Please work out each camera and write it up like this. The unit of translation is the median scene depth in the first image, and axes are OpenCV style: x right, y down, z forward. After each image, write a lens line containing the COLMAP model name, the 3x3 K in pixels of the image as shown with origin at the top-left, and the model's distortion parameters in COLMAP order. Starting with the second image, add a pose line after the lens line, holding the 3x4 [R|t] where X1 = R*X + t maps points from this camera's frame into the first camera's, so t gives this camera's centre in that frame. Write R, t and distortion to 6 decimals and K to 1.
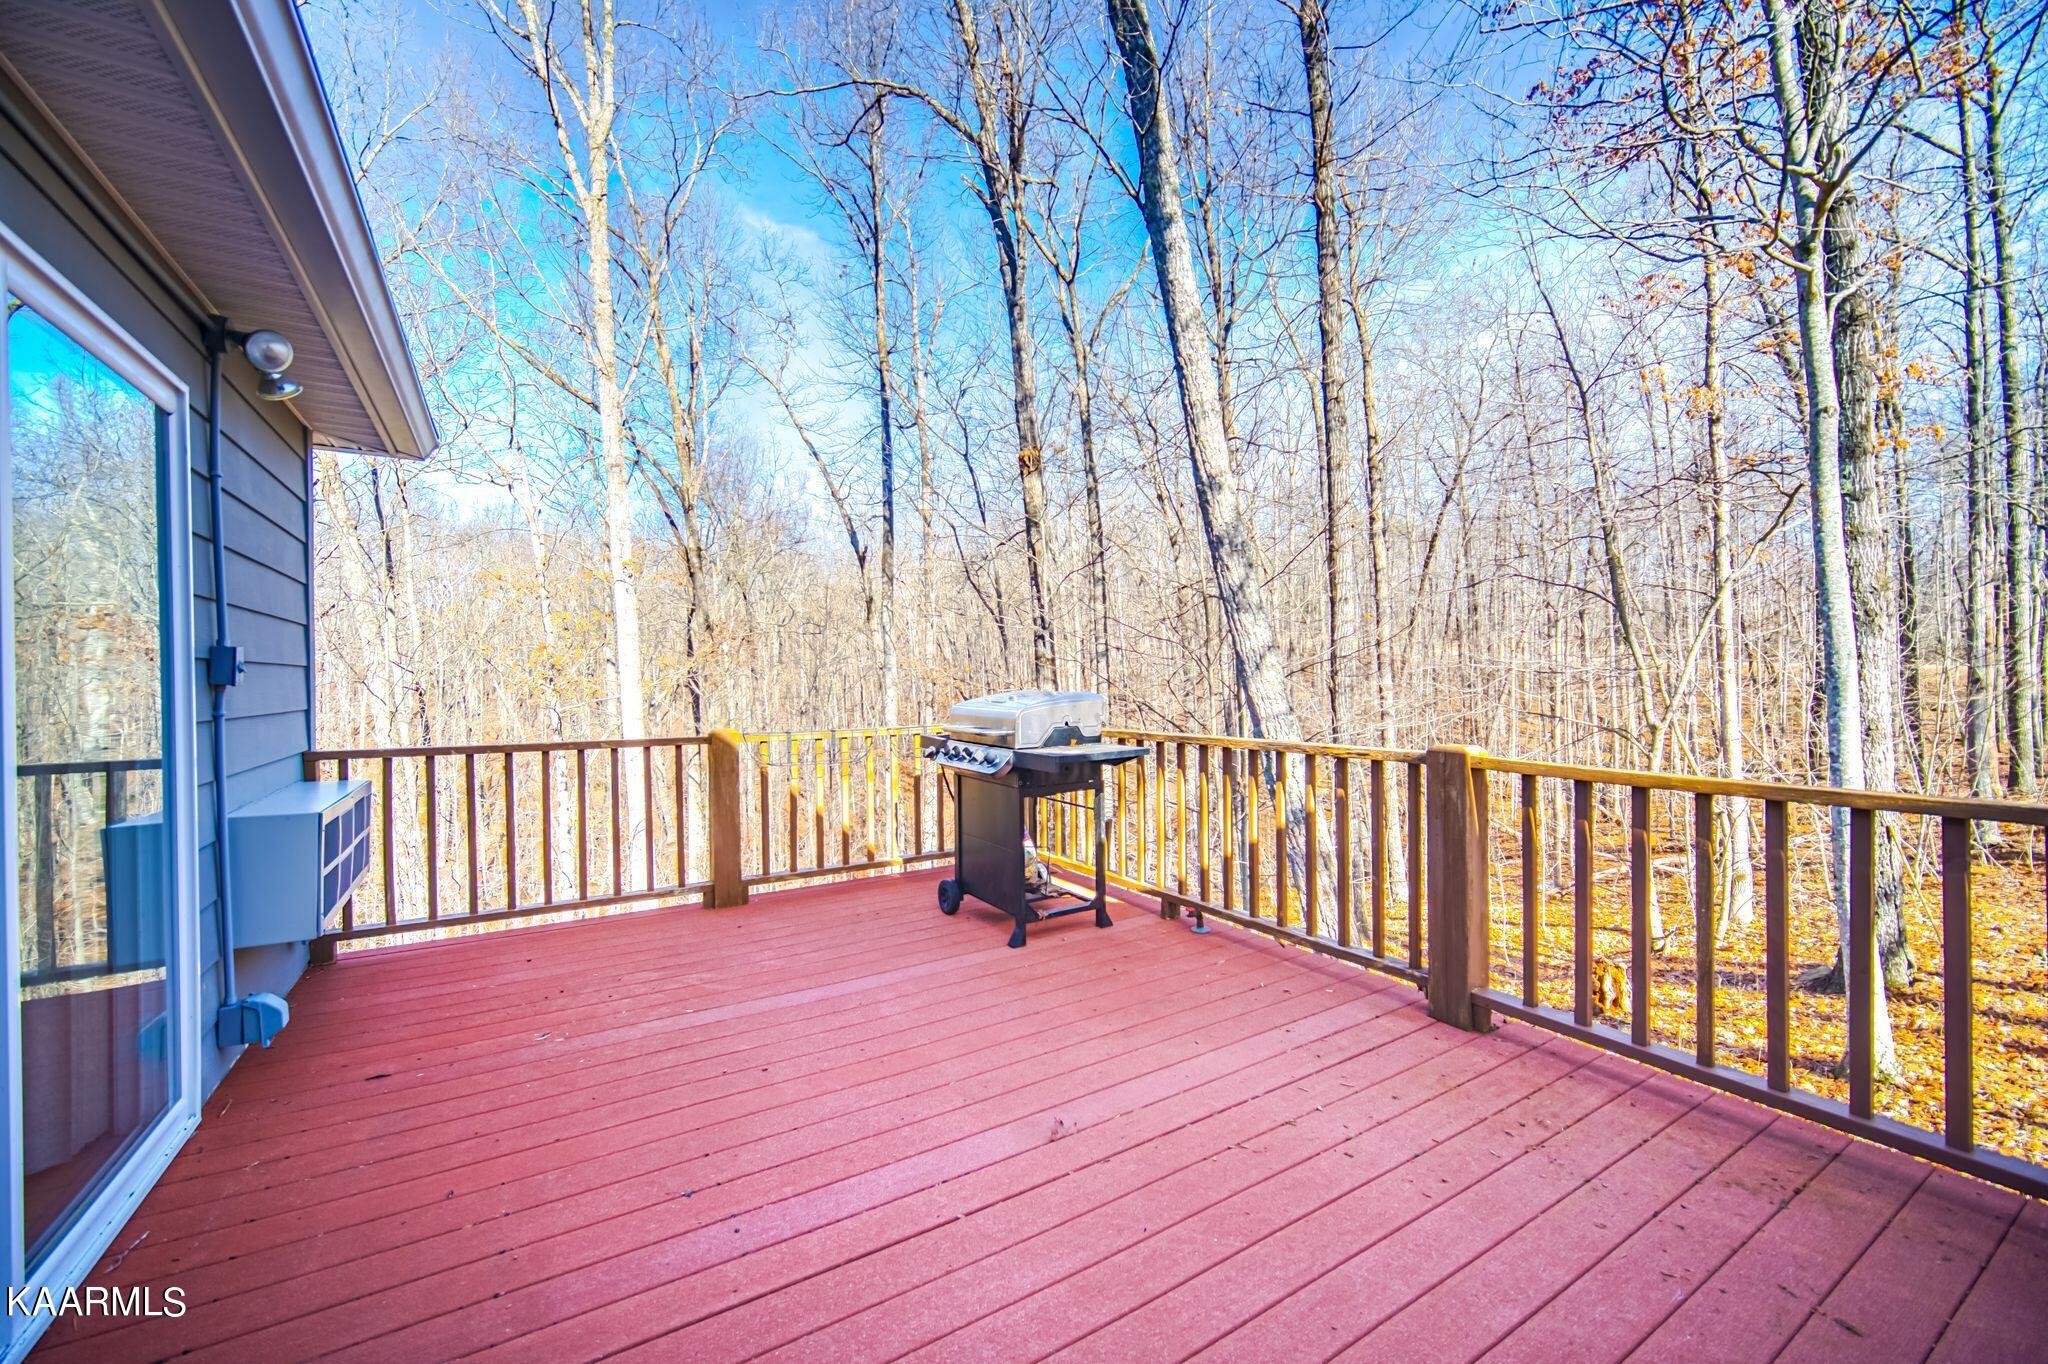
lens RADIAL K [[809.9, 0, 1024.7], [0, 809.9, 683.1], [0, 0, 1]] dist [-0.001432, -0.000102]
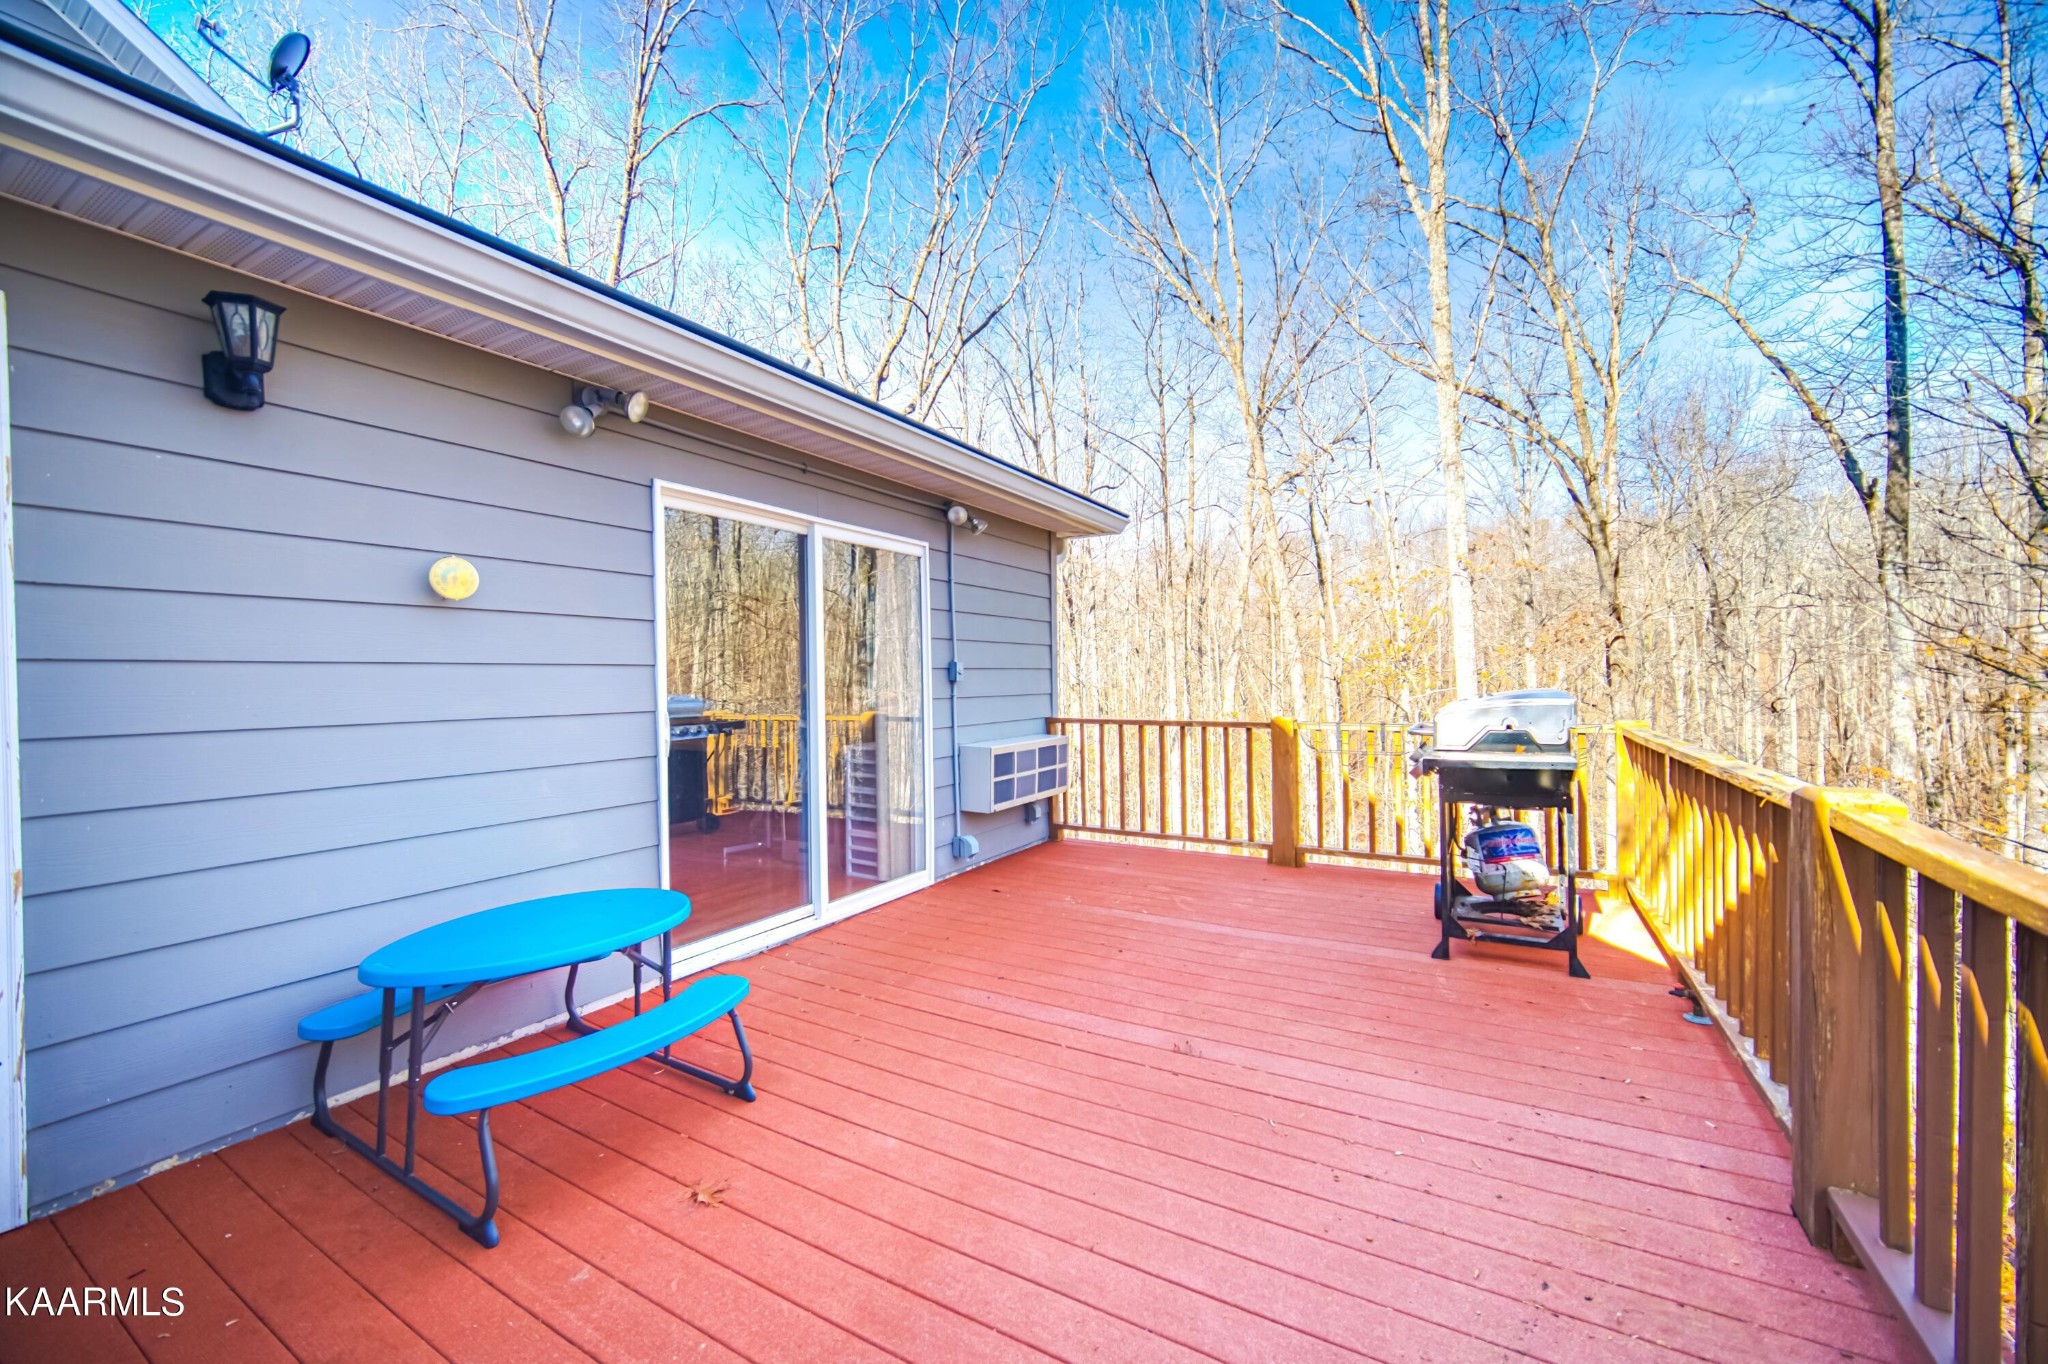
lens RADIAL K [[809.9, 0, 1023.4], [0, 809.9, 684.9], [0, 0, 1]] dist [-0.001432, -0.000102]
pose [[0.466060, 0.010484, -0.884691, 0.614278], [0.003491, 0.999900, 0.013688, -0.009751], [0.884746, -0.009468, 0.465977, 0.131707]]
